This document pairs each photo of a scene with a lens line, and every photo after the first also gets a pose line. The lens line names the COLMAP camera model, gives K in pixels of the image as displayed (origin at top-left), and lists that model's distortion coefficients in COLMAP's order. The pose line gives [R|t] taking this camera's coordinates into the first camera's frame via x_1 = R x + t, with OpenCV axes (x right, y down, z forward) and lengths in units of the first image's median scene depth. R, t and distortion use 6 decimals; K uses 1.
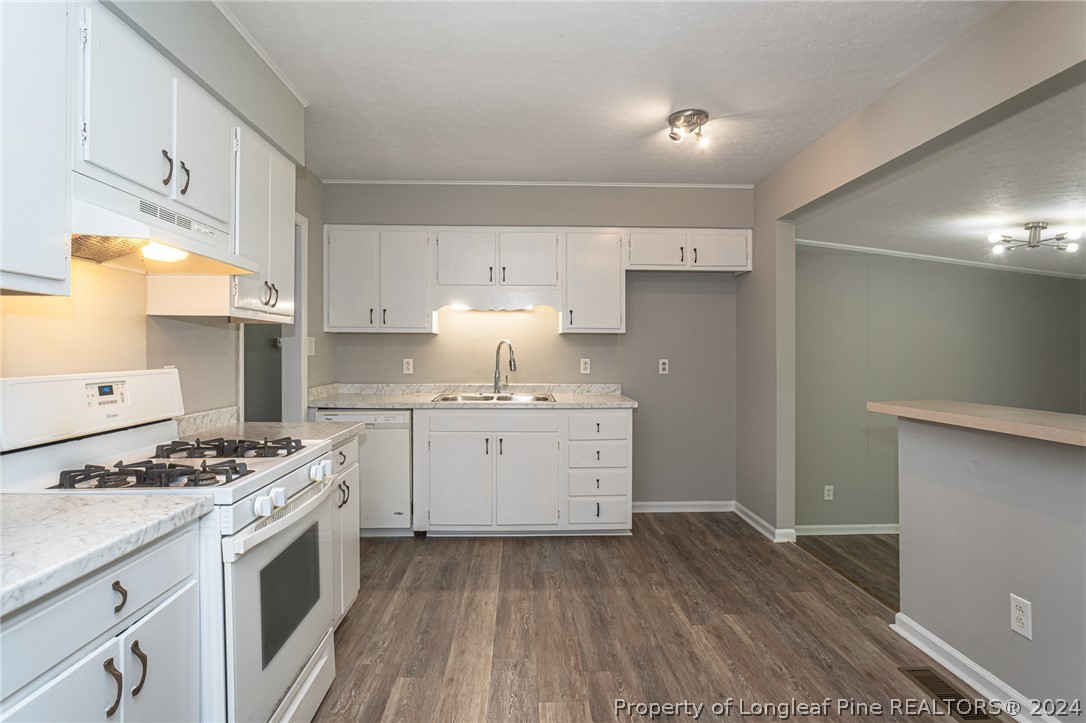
lens RADIAL K [[579.3, 0, 538.6], [0, 579.3, 355.5], [0, 0, 1]] dist [-0.006326, -0.004511]
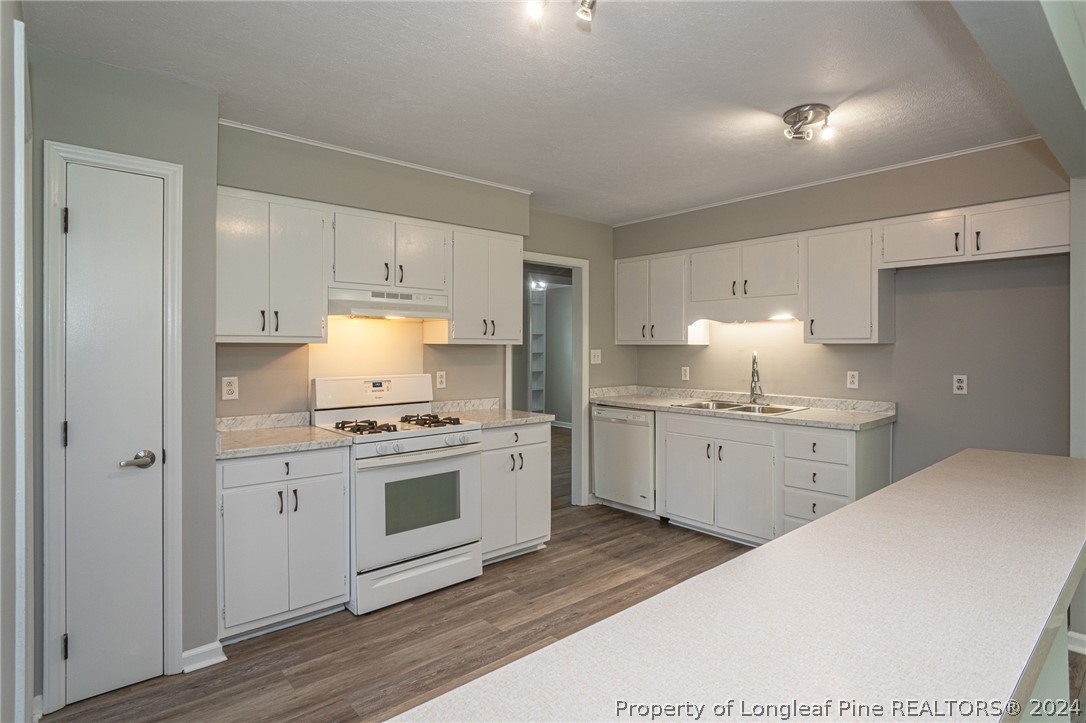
lens RADIAL K [[579.3, 0, 537.8], [0, 579.3, 351.4], [0, 0, 1]] dist [-0.006326, -0.004511]
pose [[0.630647, 0.002620, -0.776065, 0.716727], [-0.004259, 0.999991, -0.000085, -0.035611], [0.776058, 0.003359, 0.630652, 0.097589]]
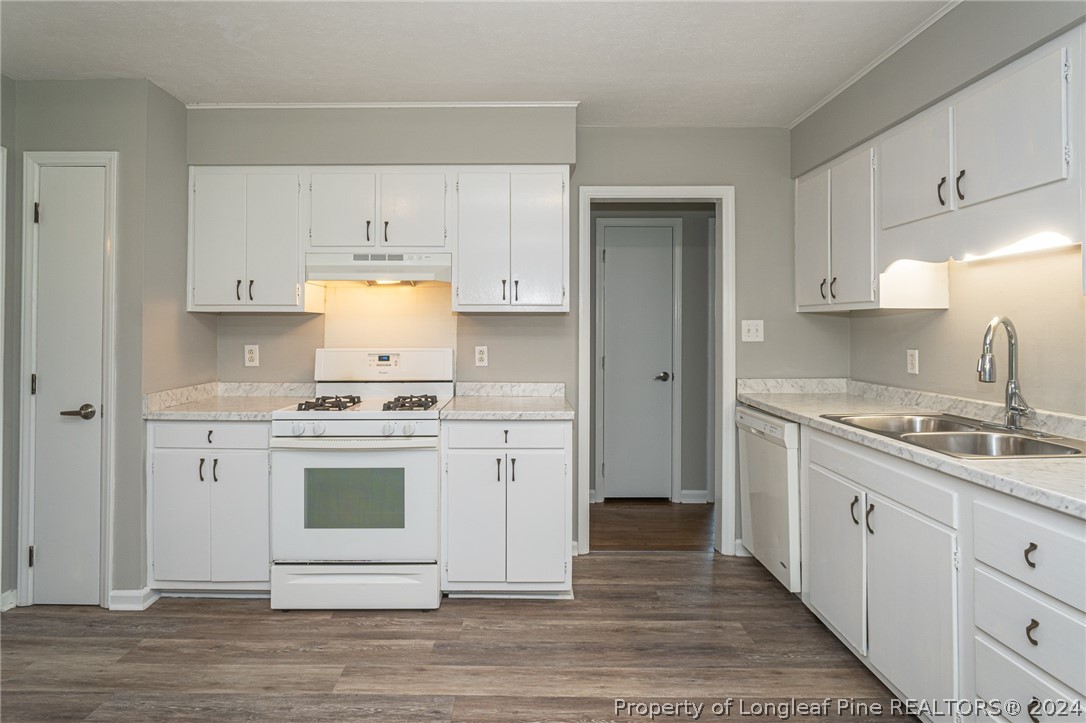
lens RADIAL K [[579.3, 0, 513.8], [0, 579.3, 324.4], [0, 0, 1]] dist [-0.006326, -0.004511]
pose [[-0.048300, -0.010747, -0.998775, 0.639324], [-0.007434, 0.999918, -0.010400, -0.018445], [0.998805, 0.006923, -0.048376, 0.914118]]
